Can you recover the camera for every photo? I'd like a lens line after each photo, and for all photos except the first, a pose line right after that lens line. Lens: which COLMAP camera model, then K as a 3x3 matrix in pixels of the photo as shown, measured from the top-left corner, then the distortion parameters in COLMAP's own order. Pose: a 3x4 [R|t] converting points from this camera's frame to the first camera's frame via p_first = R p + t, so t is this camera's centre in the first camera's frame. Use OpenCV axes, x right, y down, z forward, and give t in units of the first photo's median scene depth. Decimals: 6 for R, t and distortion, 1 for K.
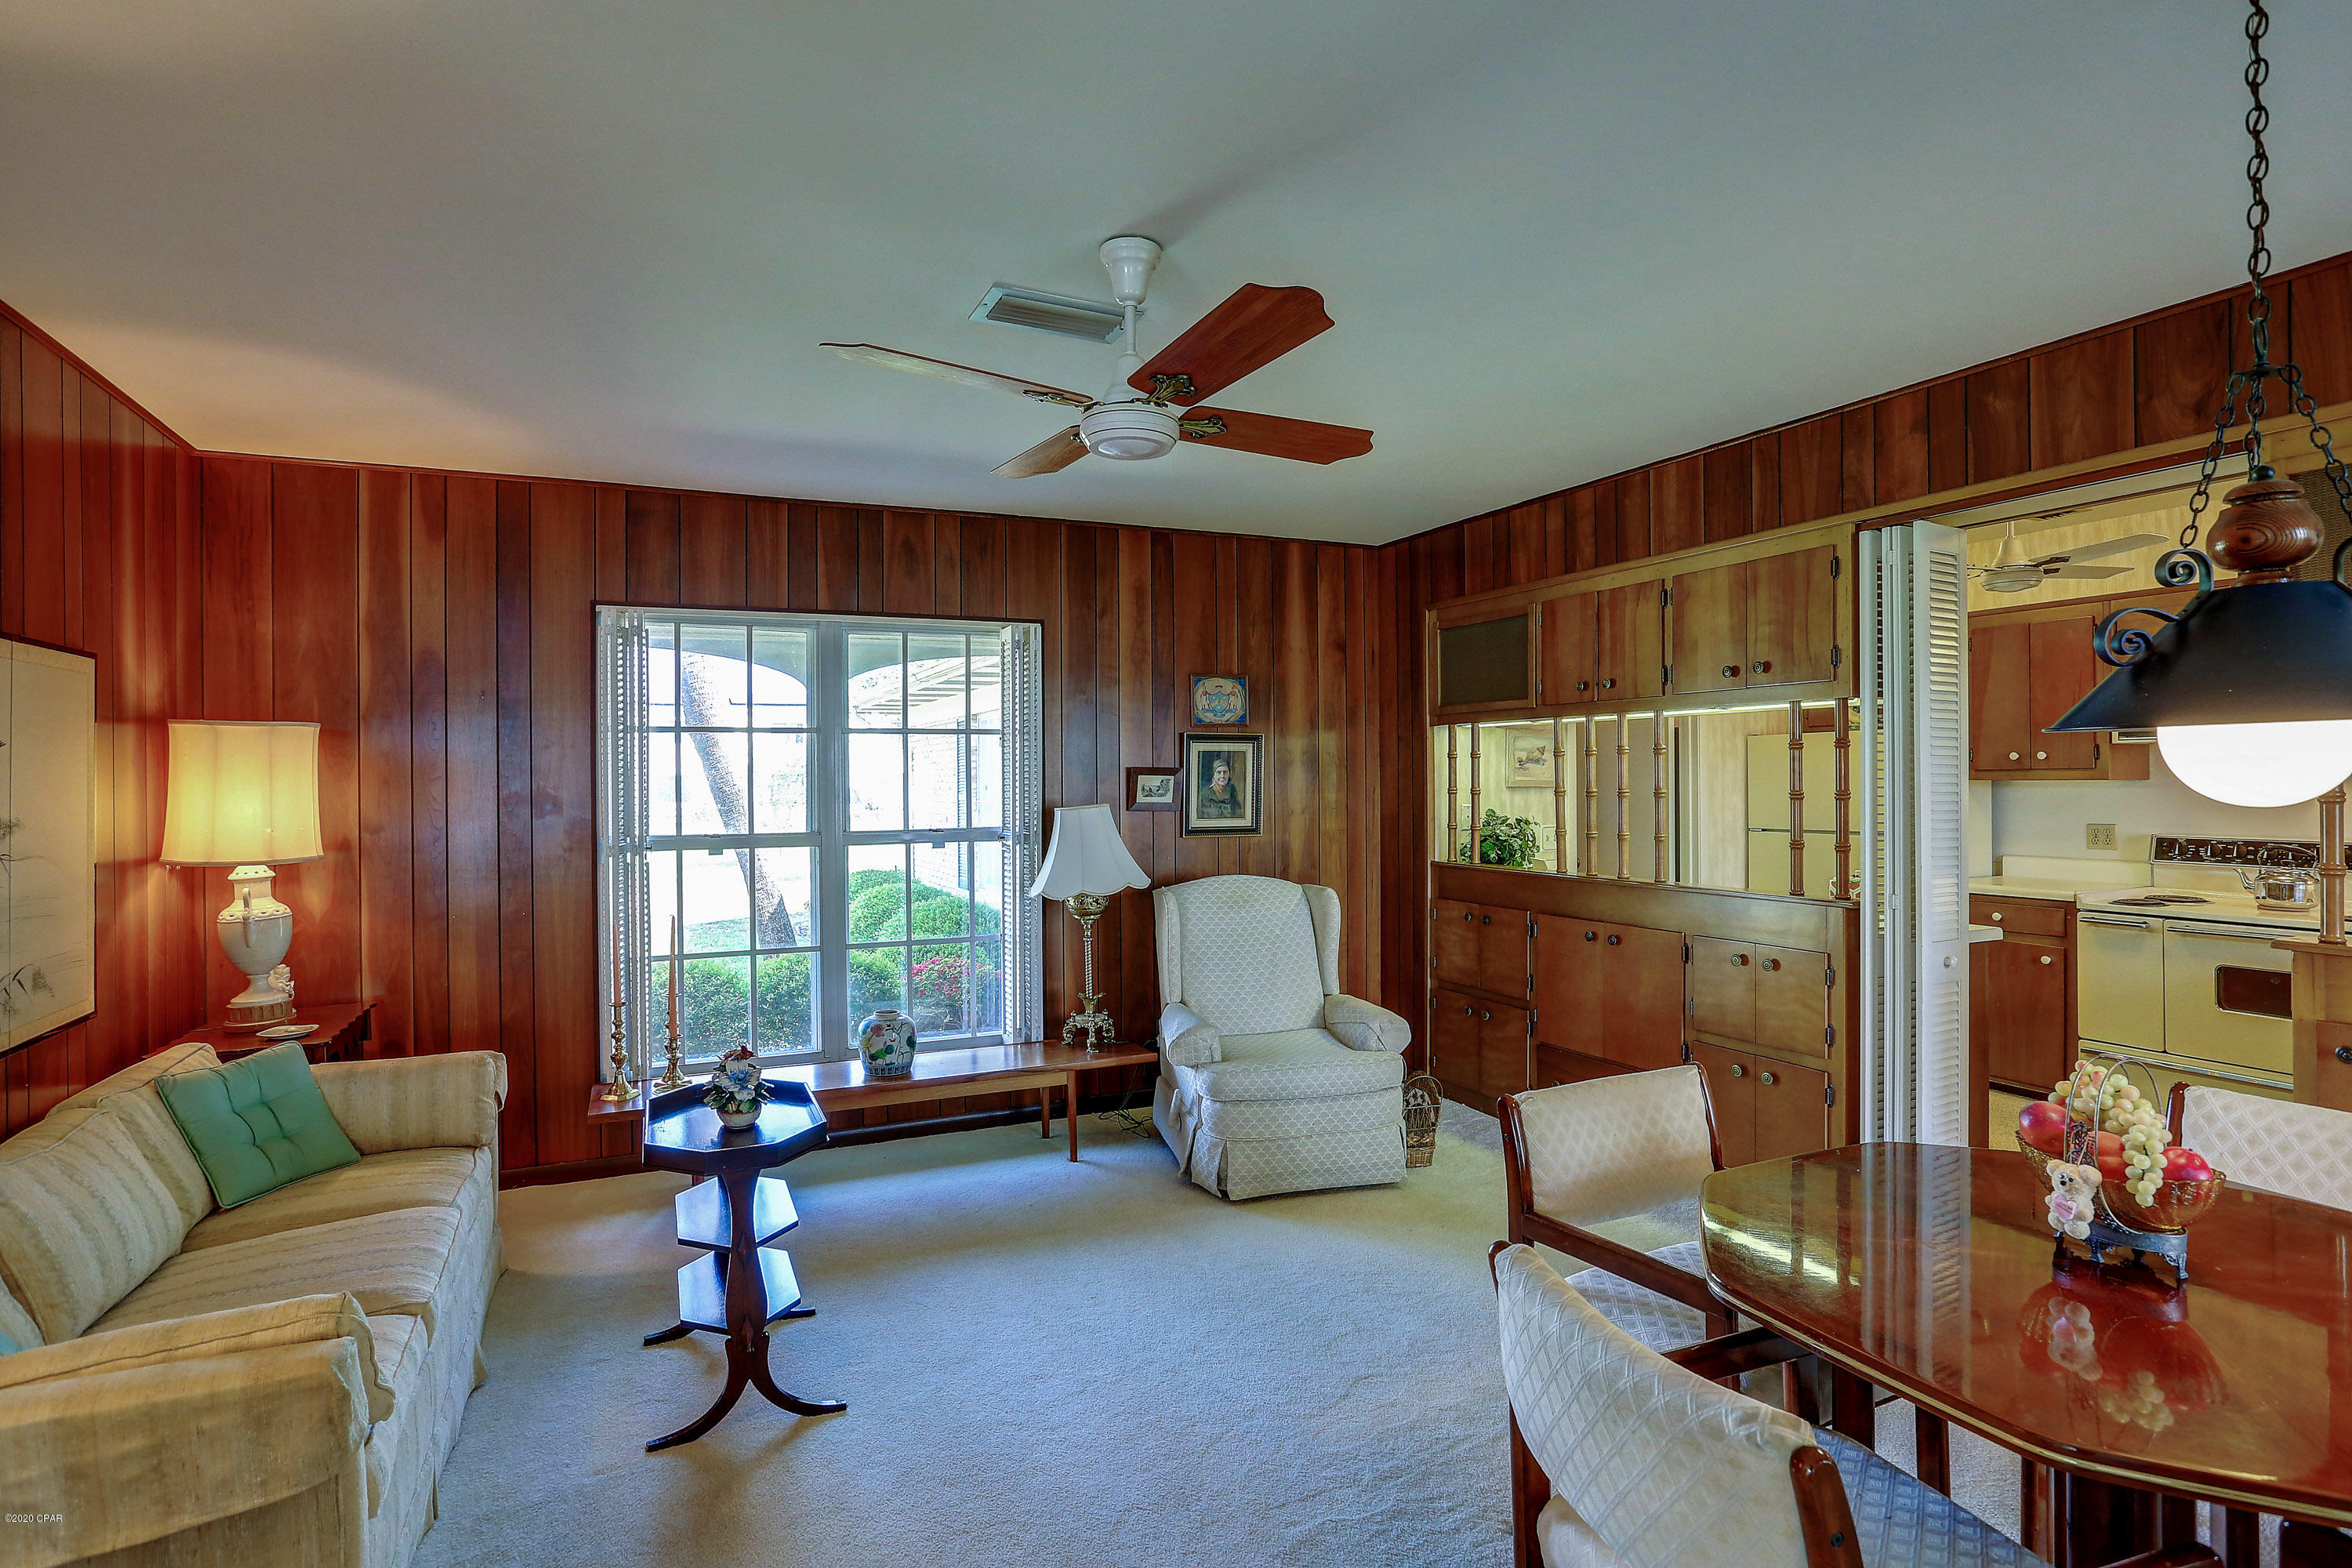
lens RADIAL K [[1204.5, 0, 1115.0], [0, 1204.5, 776.5], [0, 0, 1]] dist [-0.044863, 0.010885]
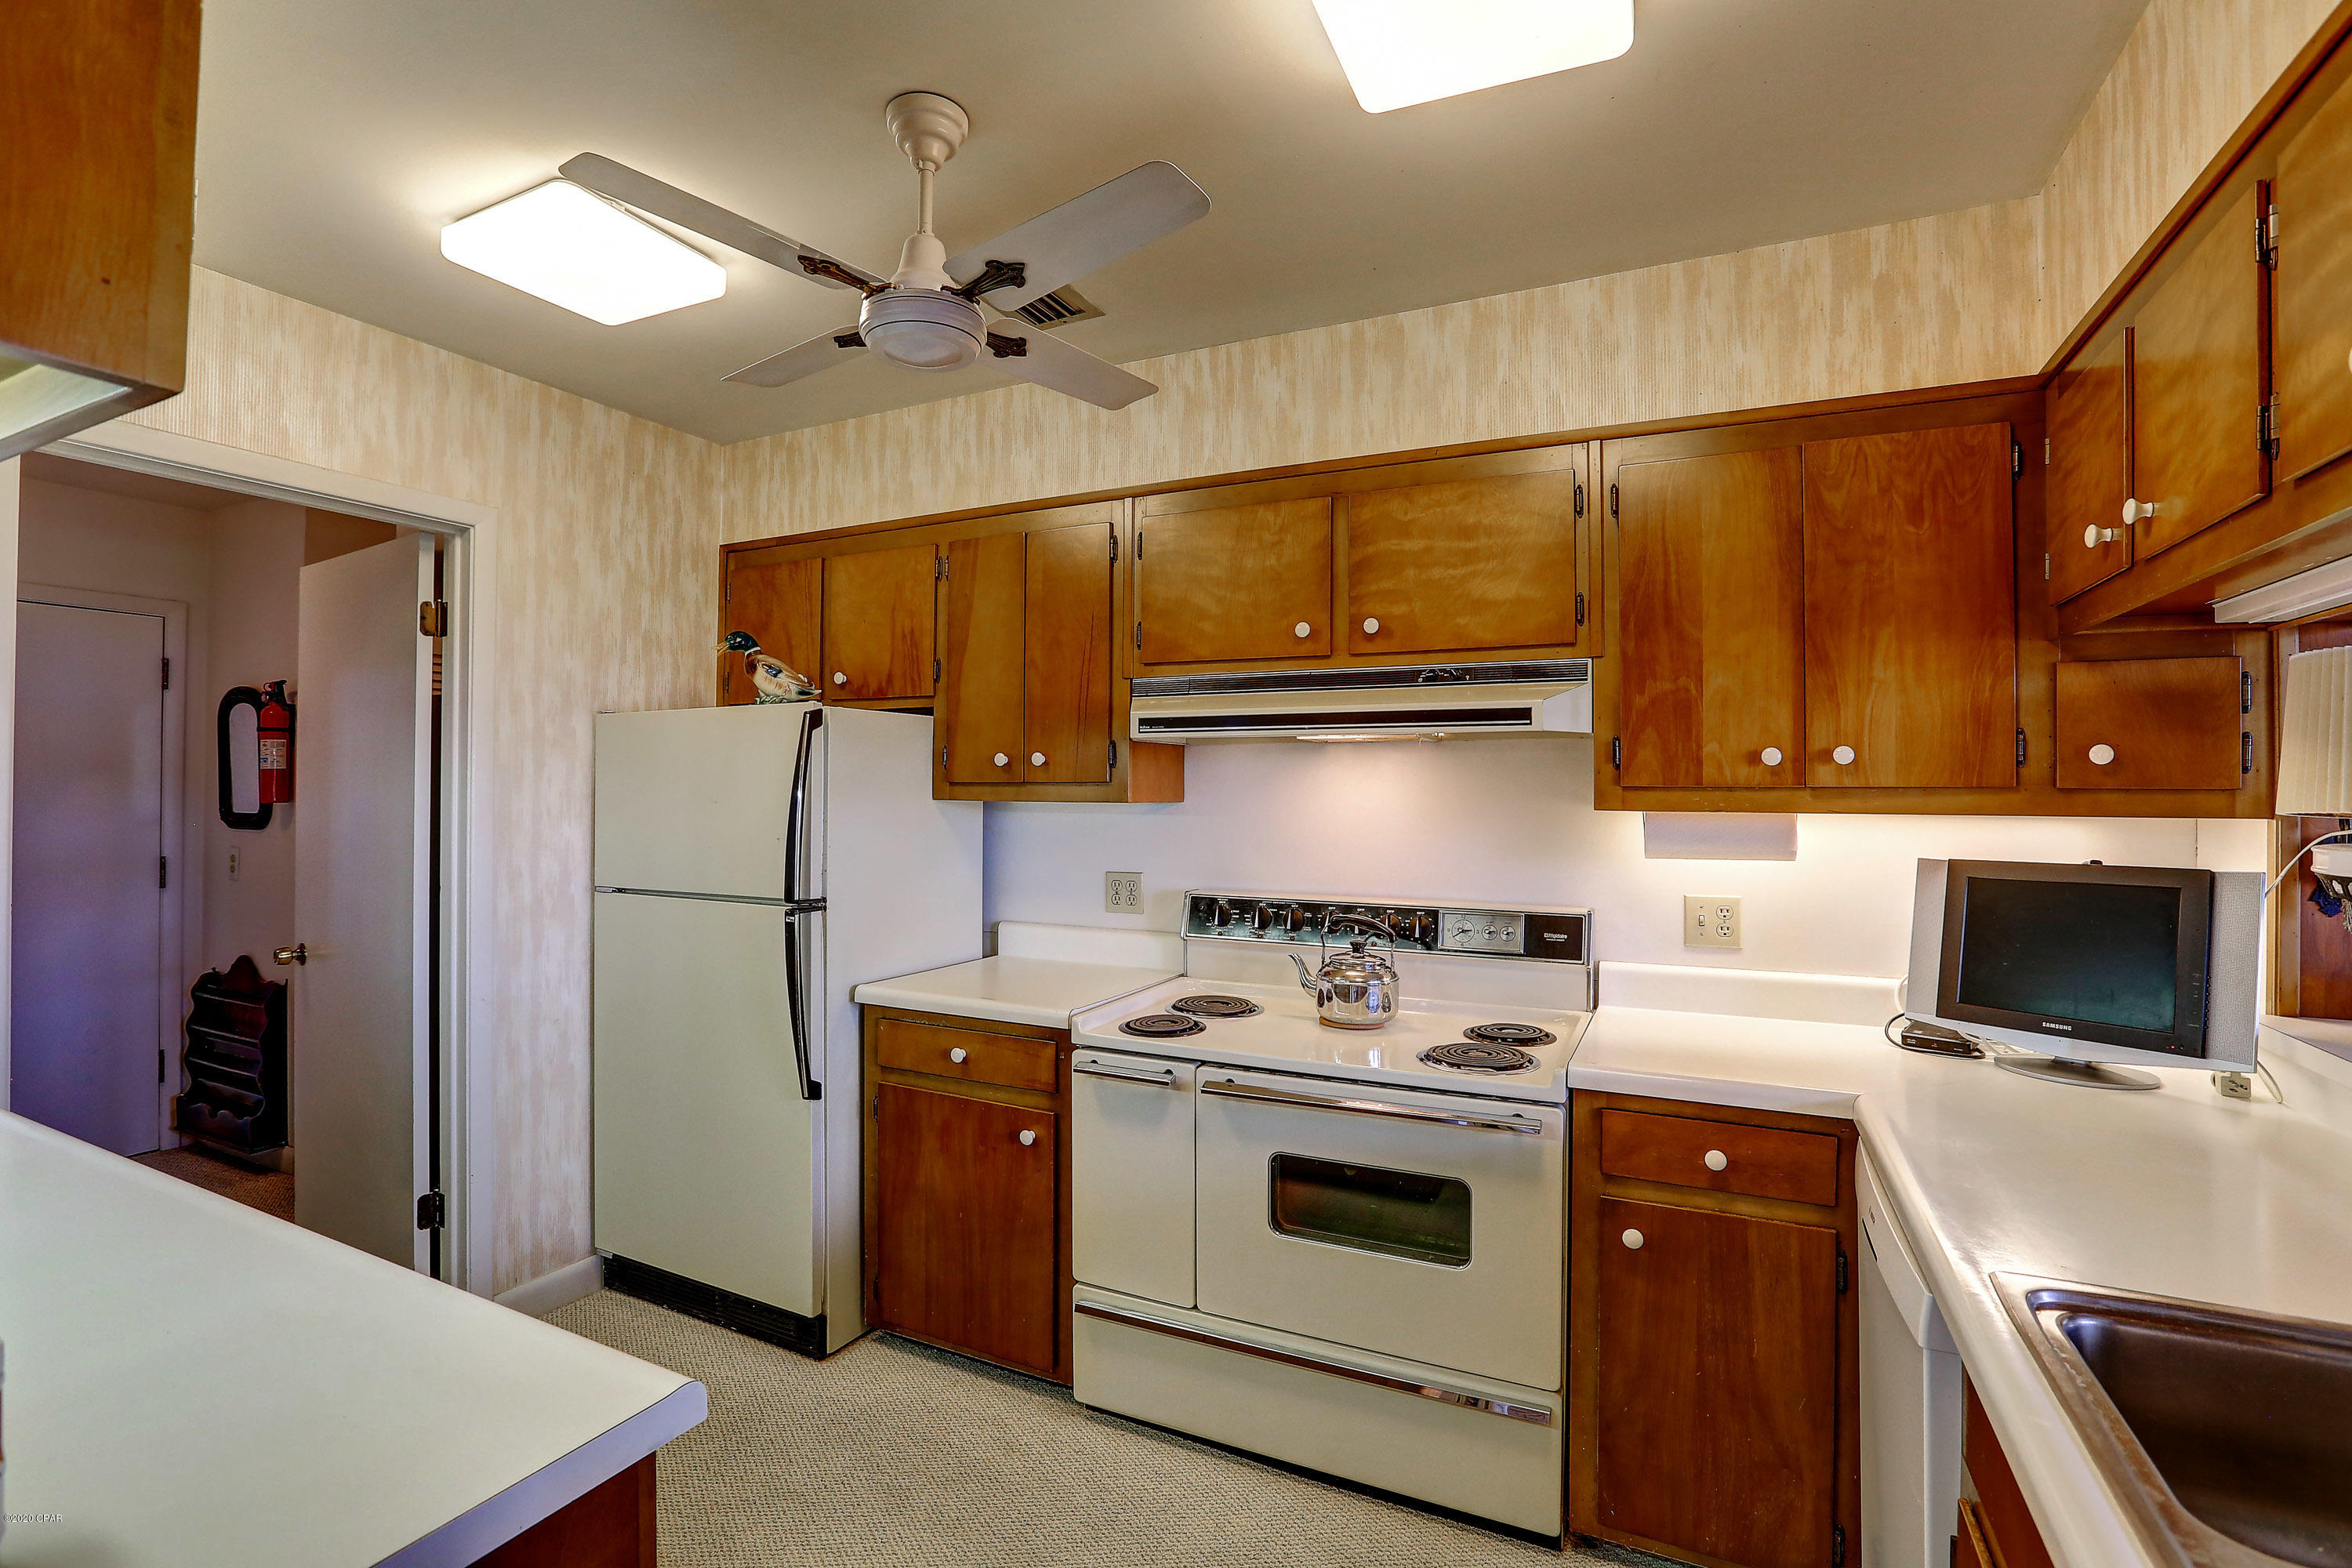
lens RADIAL K [[1070.8, 0, 1175.9], [0, 1070.8, 779.9], [0, 0, 1]] dist [-0.039487, 0.011046]
pose [[0.763429, 0.017883, 0.645644, 0.546155], [-0.015079, 0.999838, -0.009863, -0.004125], [-0.645715, -0.002205, 0.763575, 0.604954]]
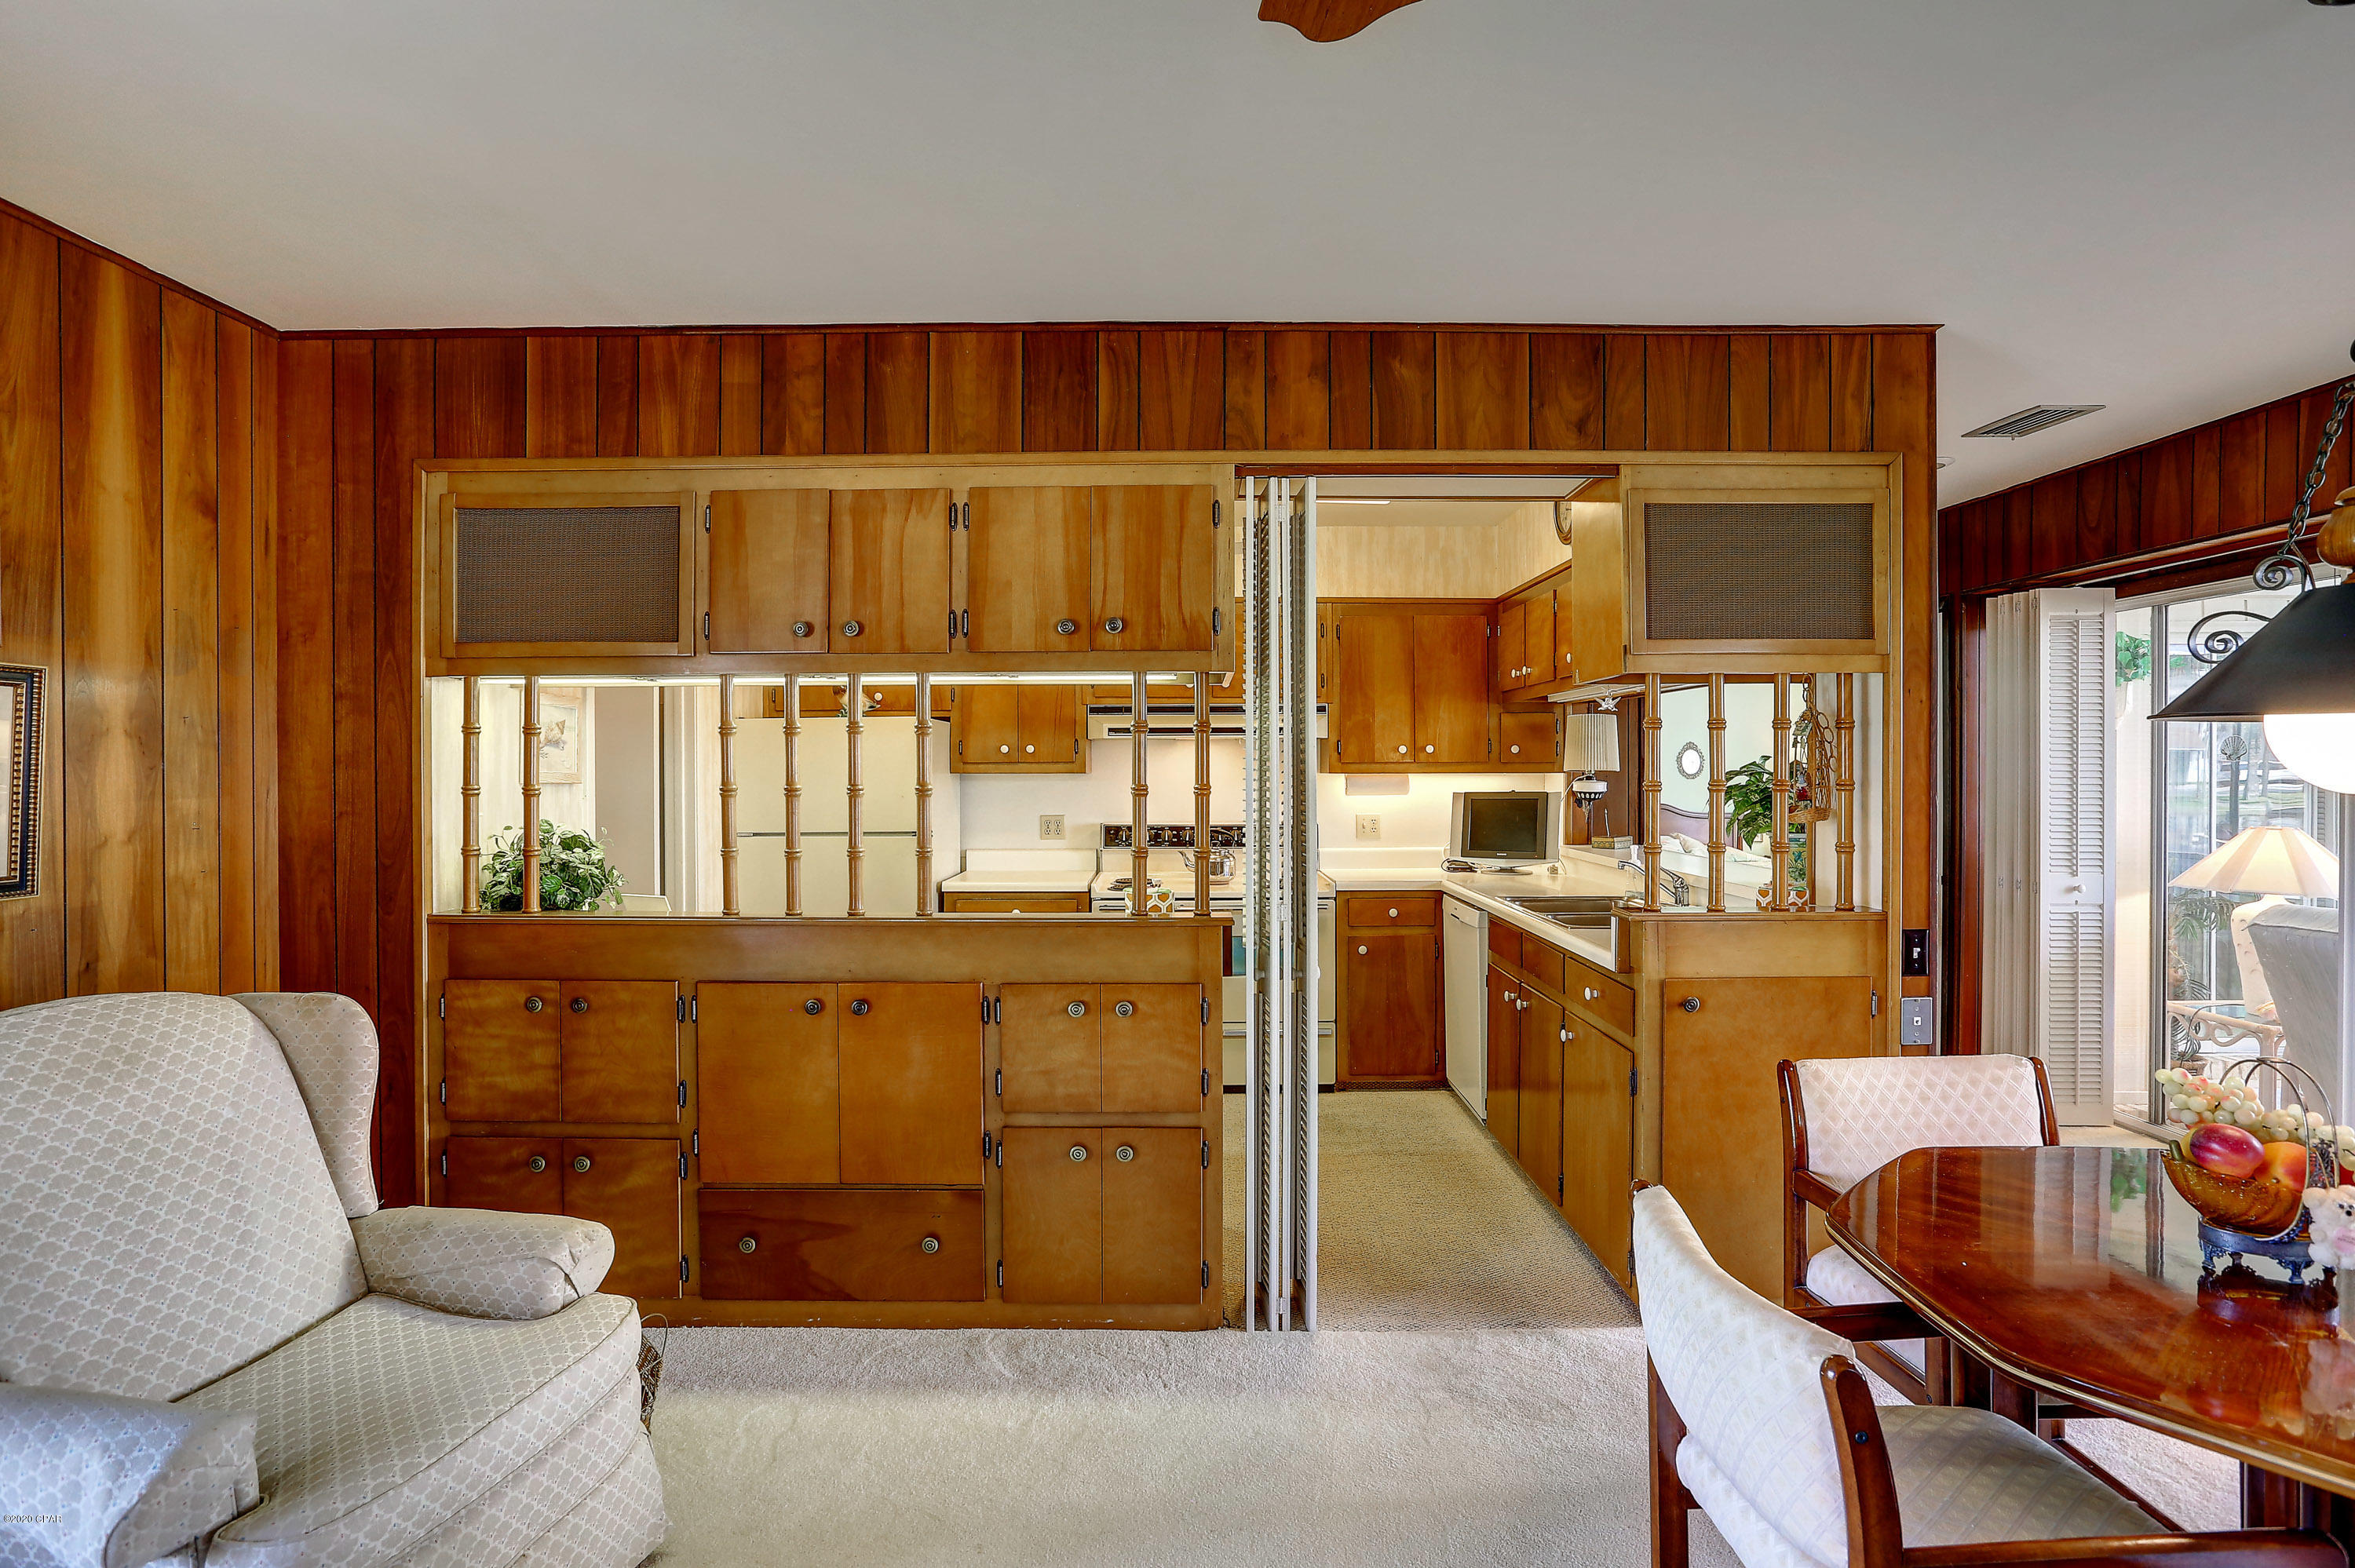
lens RADIAL K [[1205.9, 0, 1183.4], [0, 1205.9, 773.6], [0, 0, 1]] dist [-0.044863, 0.010885]
pose [[0.392211, 0.002056, 0.919873, -0.126491], [-0.004958, 0.999988, -0.000121, 0.002731], [-0.919862, -0.004513, 0.392217, 0.519652]]
